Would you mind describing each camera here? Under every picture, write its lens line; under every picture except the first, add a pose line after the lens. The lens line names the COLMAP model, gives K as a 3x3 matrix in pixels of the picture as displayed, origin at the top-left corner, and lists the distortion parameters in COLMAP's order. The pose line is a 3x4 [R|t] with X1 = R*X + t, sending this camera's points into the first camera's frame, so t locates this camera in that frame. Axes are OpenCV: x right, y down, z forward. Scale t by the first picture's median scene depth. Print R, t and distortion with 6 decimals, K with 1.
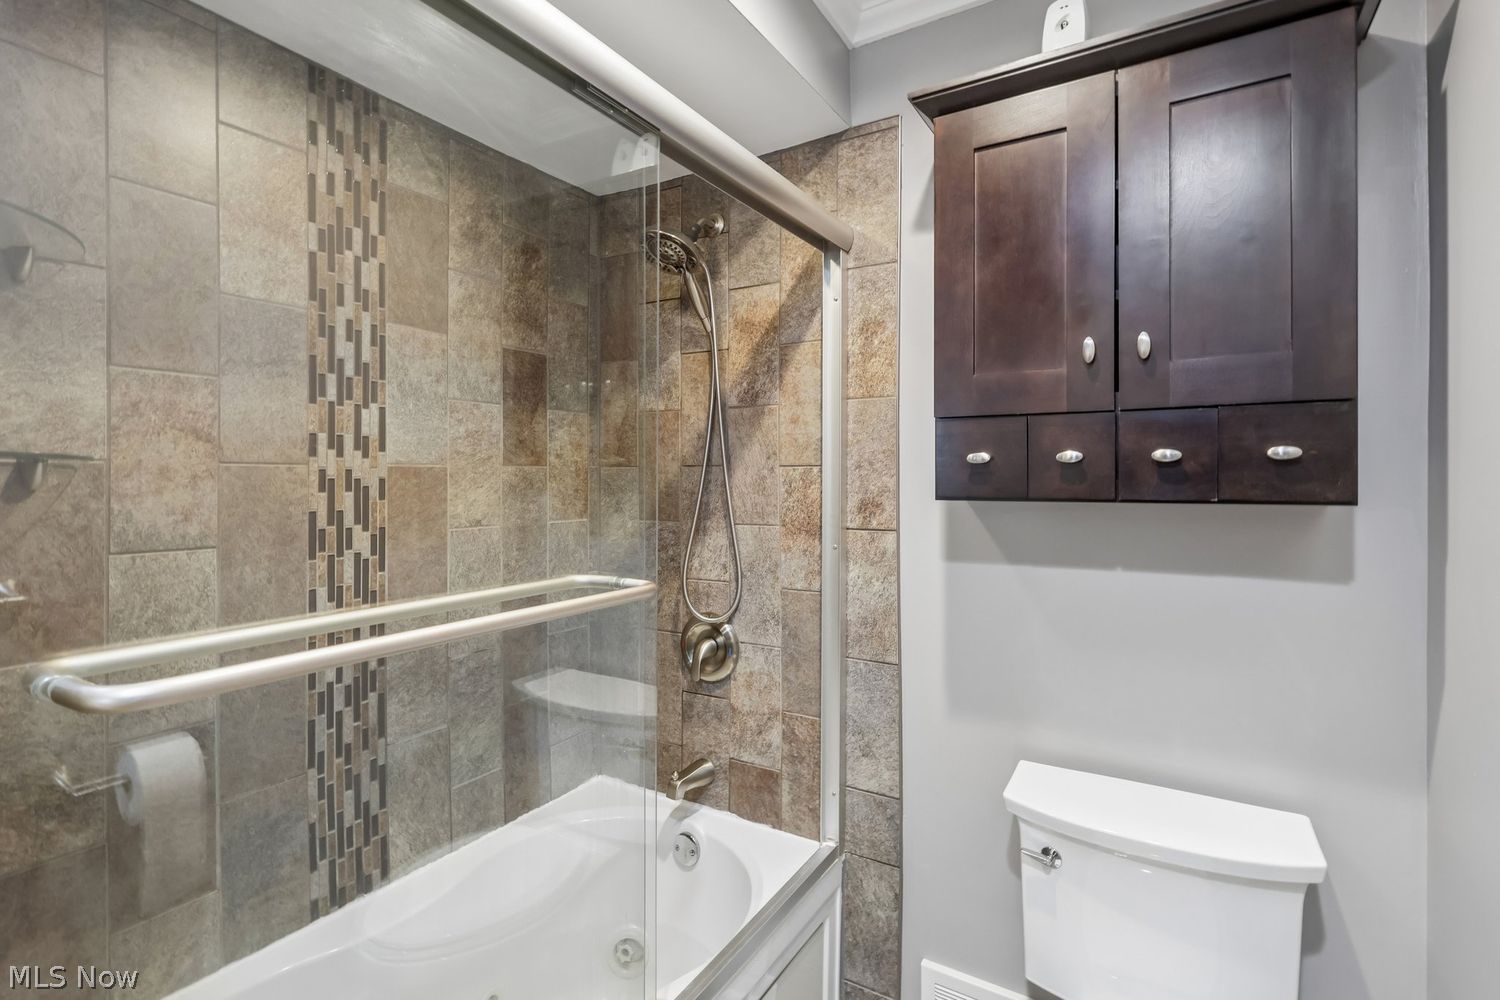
lens RADIAL K [[711.2, 0, 751.5], [0, 711.2, 490.4], [0, 0, 1]] dist [-0.006220, 0.004040]
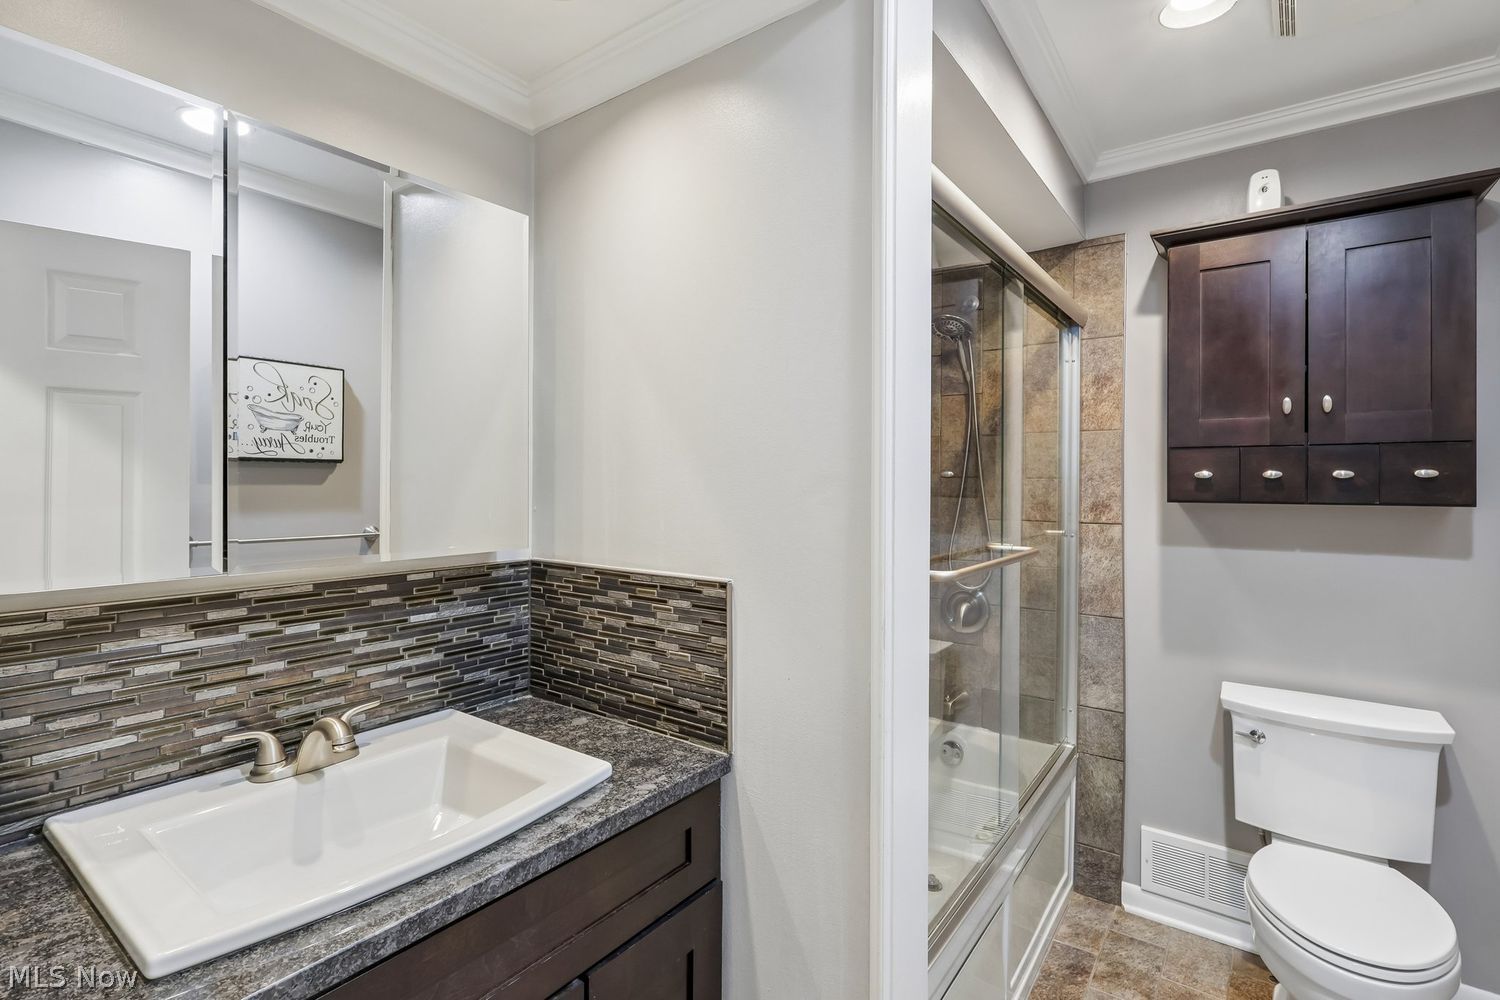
lens RADIAL K [[711.2, 0, 744.1], [0, 711.2, 491.9], [0, 0, 1]] dist [-0.006220, 0.004040]
pose [[0.996693, 0.004939, -0.081112, -0.434295], [-0.005281, 0.999978, -0.004000, 0.001666], [0.081090, 0.004415, 0.996697, -0.478476]]
